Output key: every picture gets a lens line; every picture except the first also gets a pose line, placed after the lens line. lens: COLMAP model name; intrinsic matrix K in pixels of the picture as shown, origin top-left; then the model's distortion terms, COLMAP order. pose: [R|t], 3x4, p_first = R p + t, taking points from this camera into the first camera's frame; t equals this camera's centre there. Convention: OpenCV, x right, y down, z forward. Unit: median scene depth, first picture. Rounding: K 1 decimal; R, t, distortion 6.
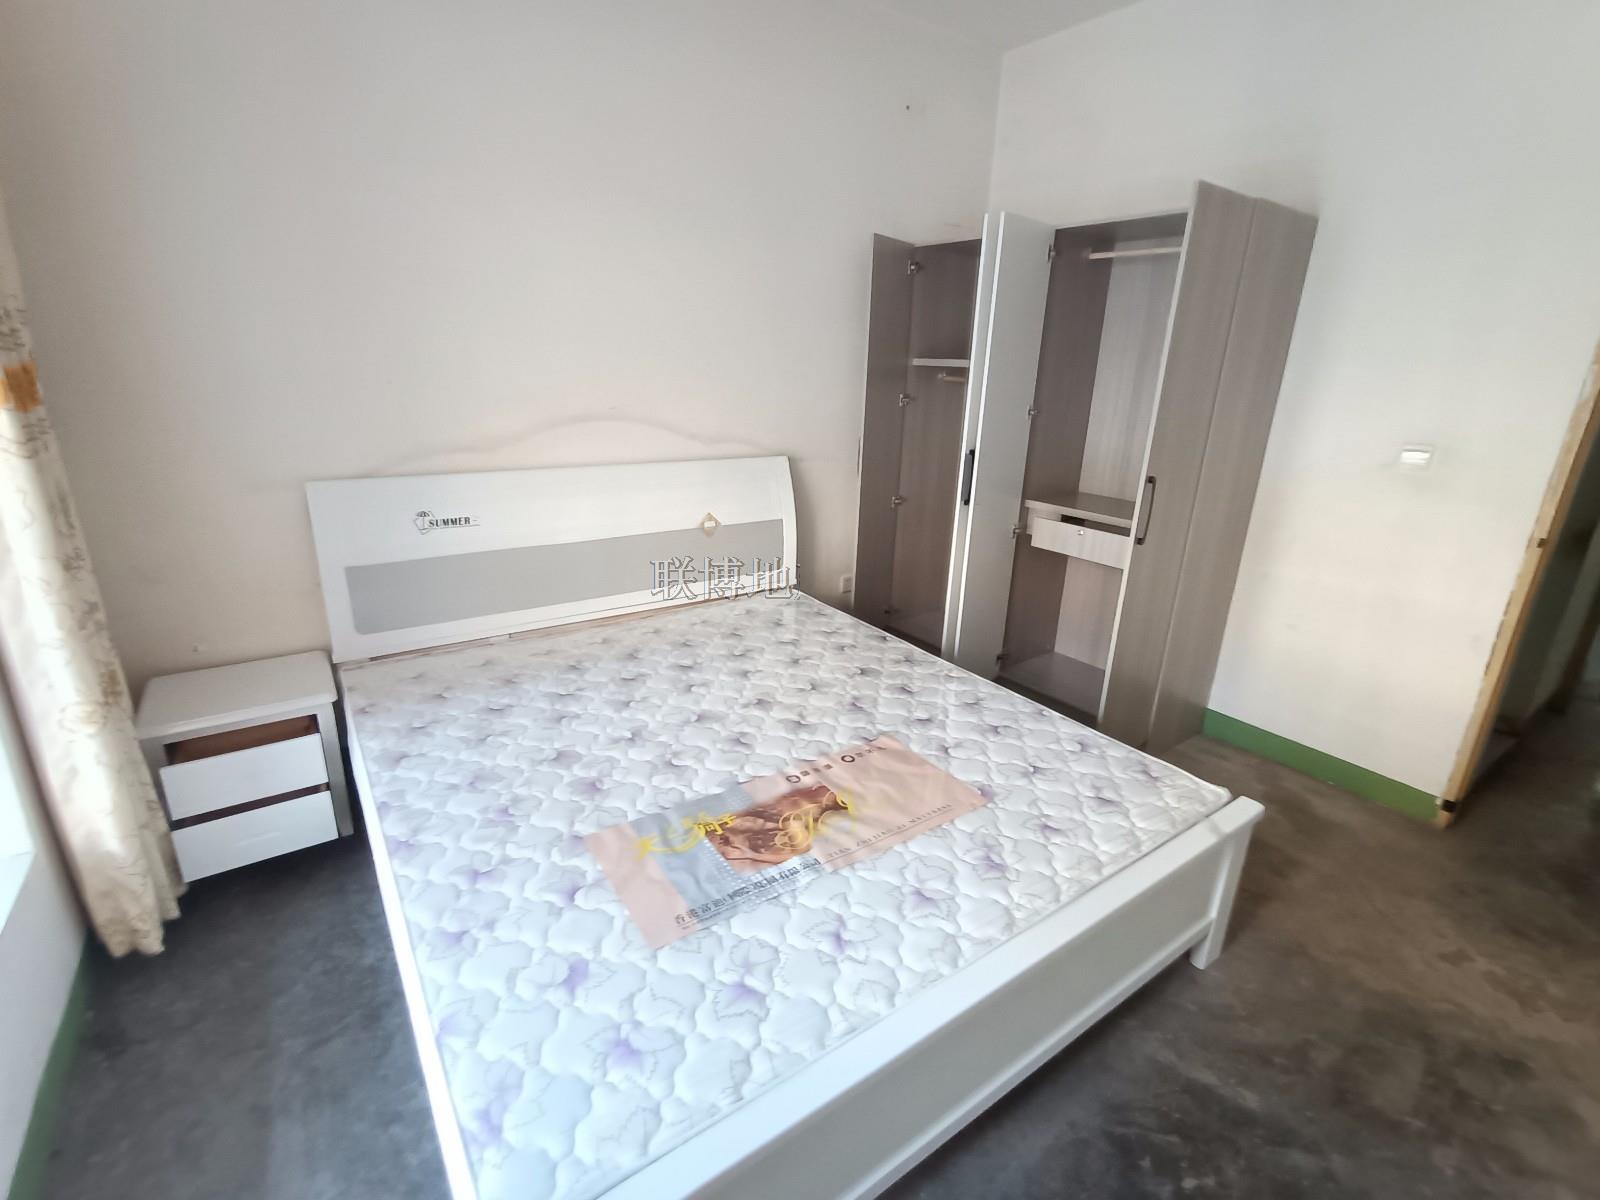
lens RADIAL K [[730.8, 0, 800.0], [0, 730.8, 600.0], [0, 0, 1]] dist [-0.000433, -0.000037]
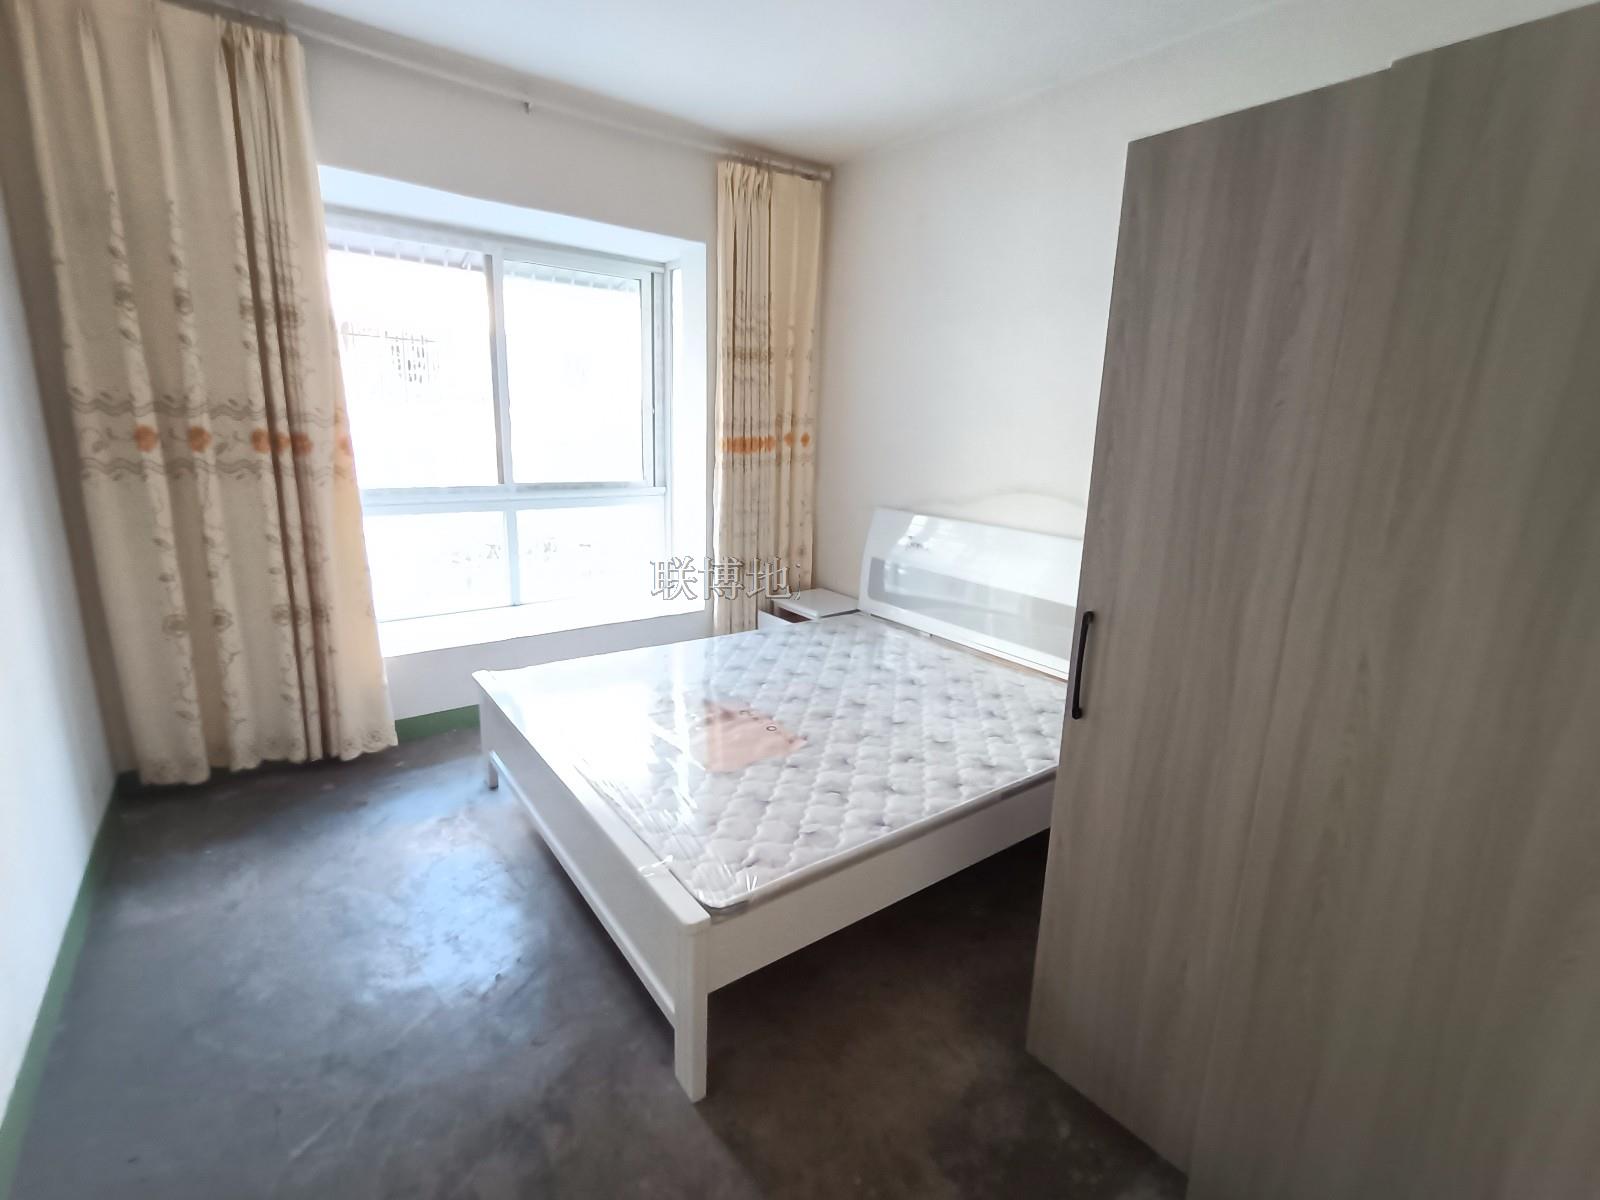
lens RADIAL K [[730.8, 0, 800.0], [0, 730.8, 600.0], [0, 0, 1]] dist [-0.000433, -0.000037]
pose [[0.023598, 0.202247, -0.979050, 1.110130], [-0.342809, 0.921584, 0.182114, -0.212912], [0.939109, 0.331329, 0.091079, 0.731764]]
